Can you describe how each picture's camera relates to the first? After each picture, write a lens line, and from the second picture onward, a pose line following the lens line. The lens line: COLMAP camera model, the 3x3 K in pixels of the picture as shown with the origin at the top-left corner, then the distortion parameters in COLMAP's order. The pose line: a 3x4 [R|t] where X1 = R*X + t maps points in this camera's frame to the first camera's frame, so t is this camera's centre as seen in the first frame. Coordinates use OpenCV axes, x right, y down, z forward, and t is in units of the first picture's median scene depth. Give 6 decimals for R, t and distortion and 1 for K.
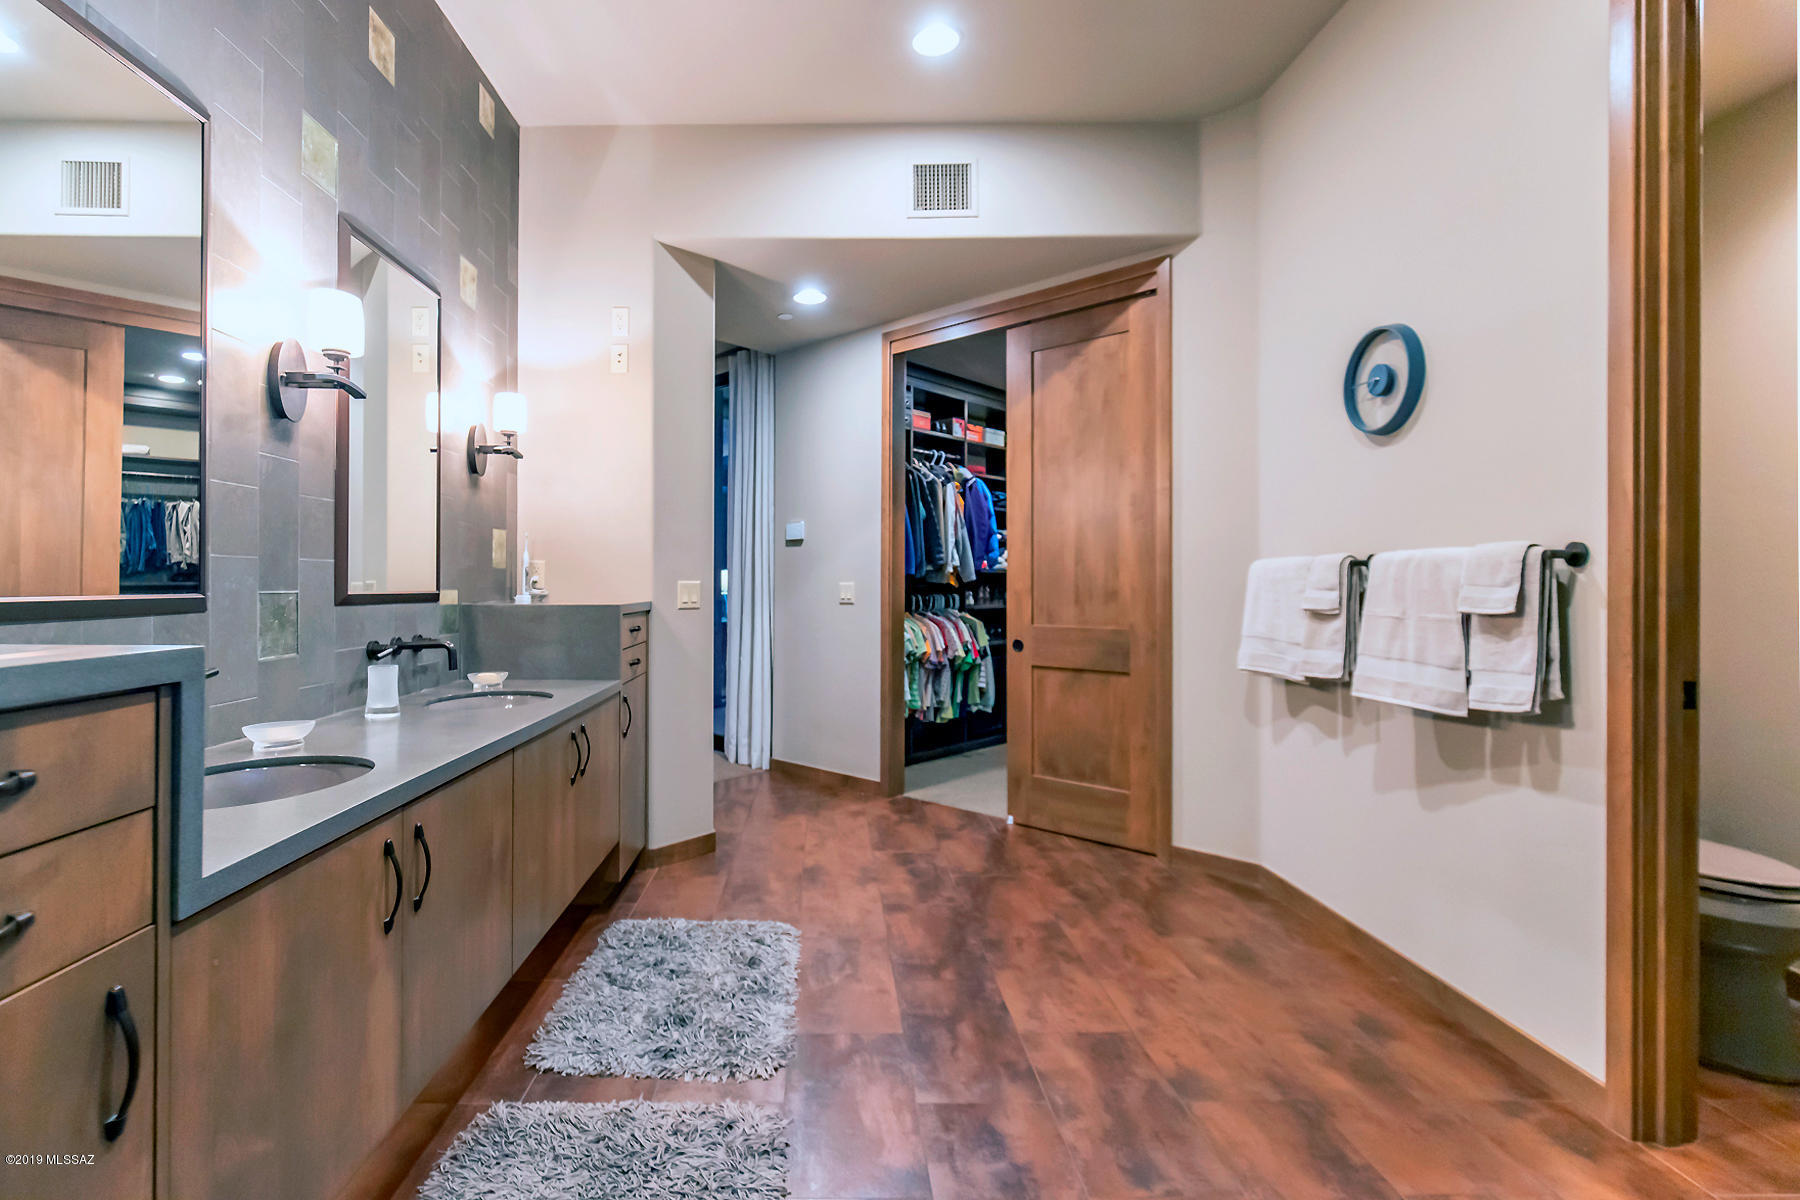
lens RADIAL K [[884.9, 0, 892.5], [0, 884.9, 582.4], [0, 0, 1]] dist [-0.000422, -0.000455]
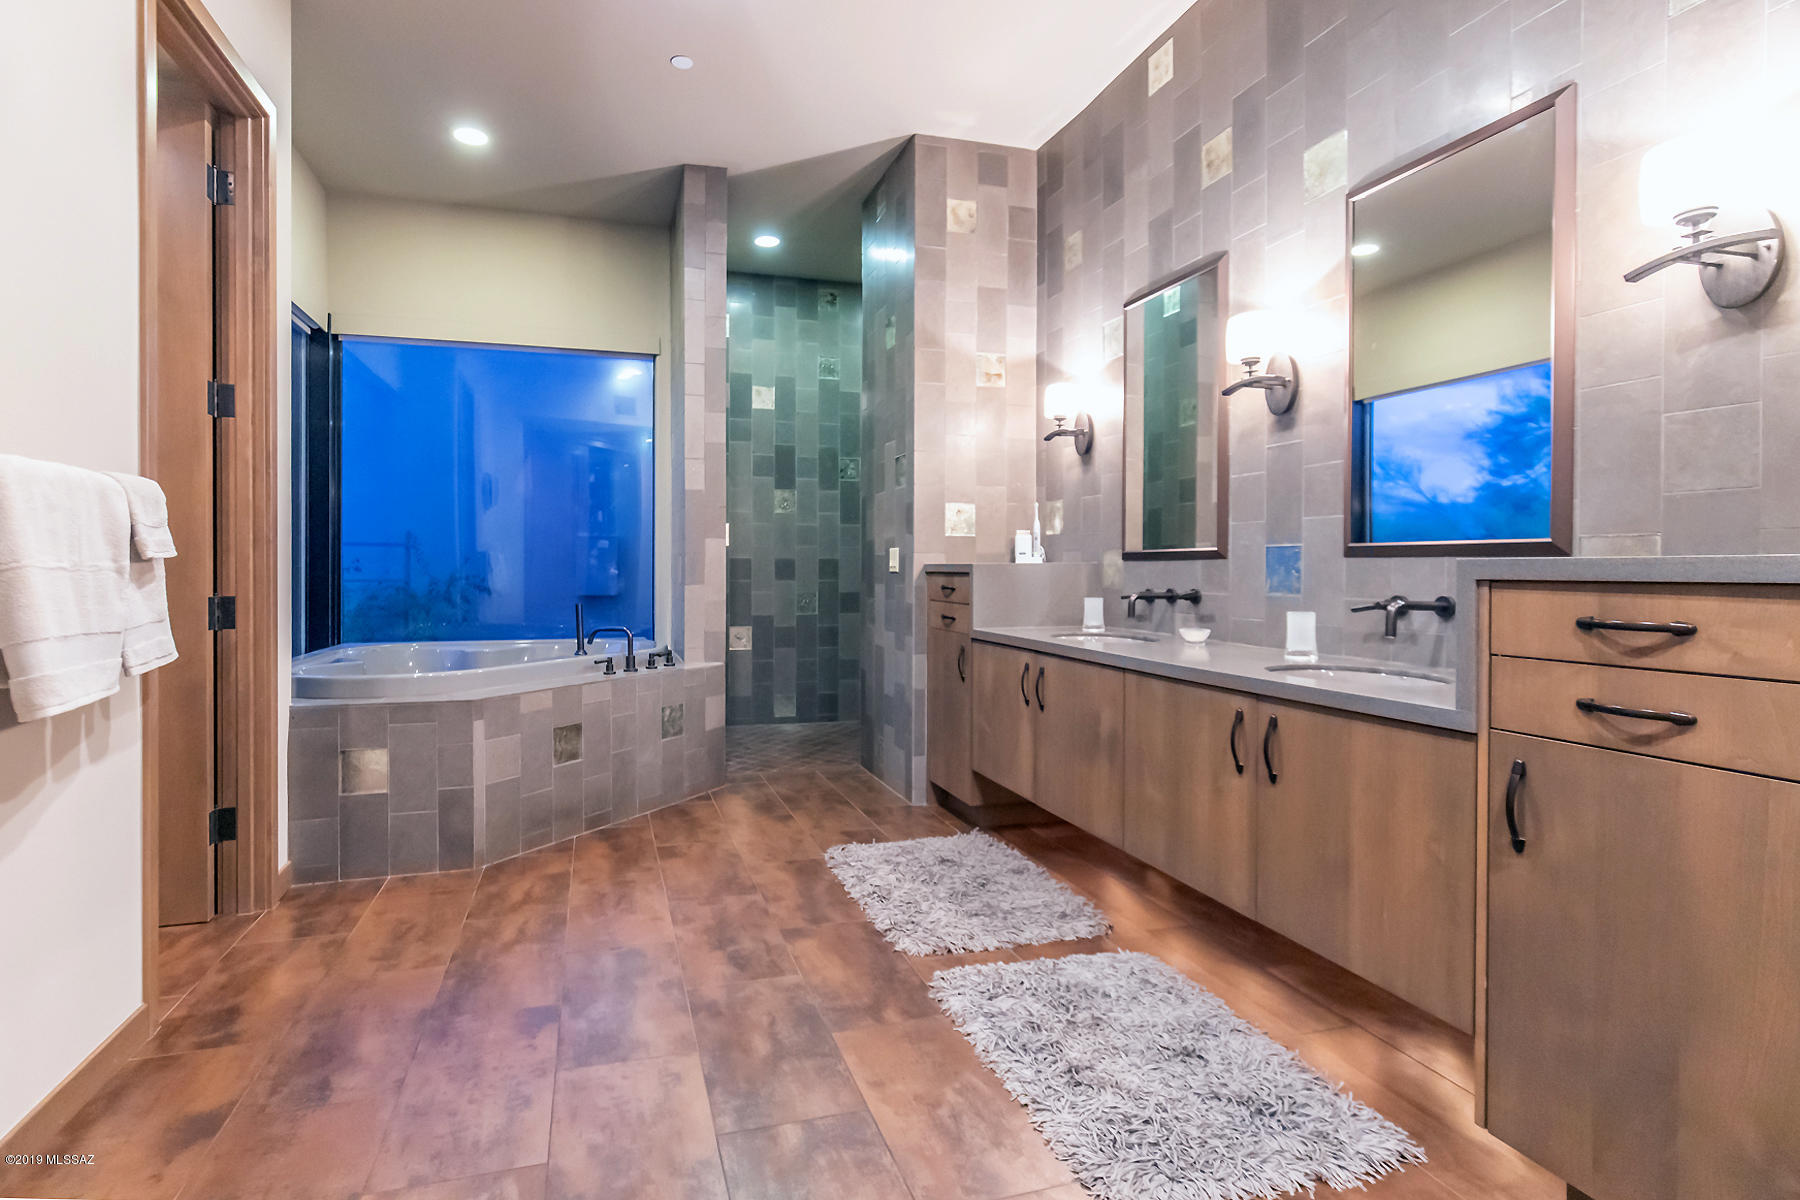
lens RADIAL K [[884.9, 0, 892.5], [0, 884.9, 582.4], [0, 0, 1]] dist [-0.000422, -0.000455]
pose [[-0.970383, 0.002633, -0.241557, 0.177709], [0.000859, 0.999972, 0.007450, 0.052568], [0.241570, 0.007021, -0.970358, 2.006477]]
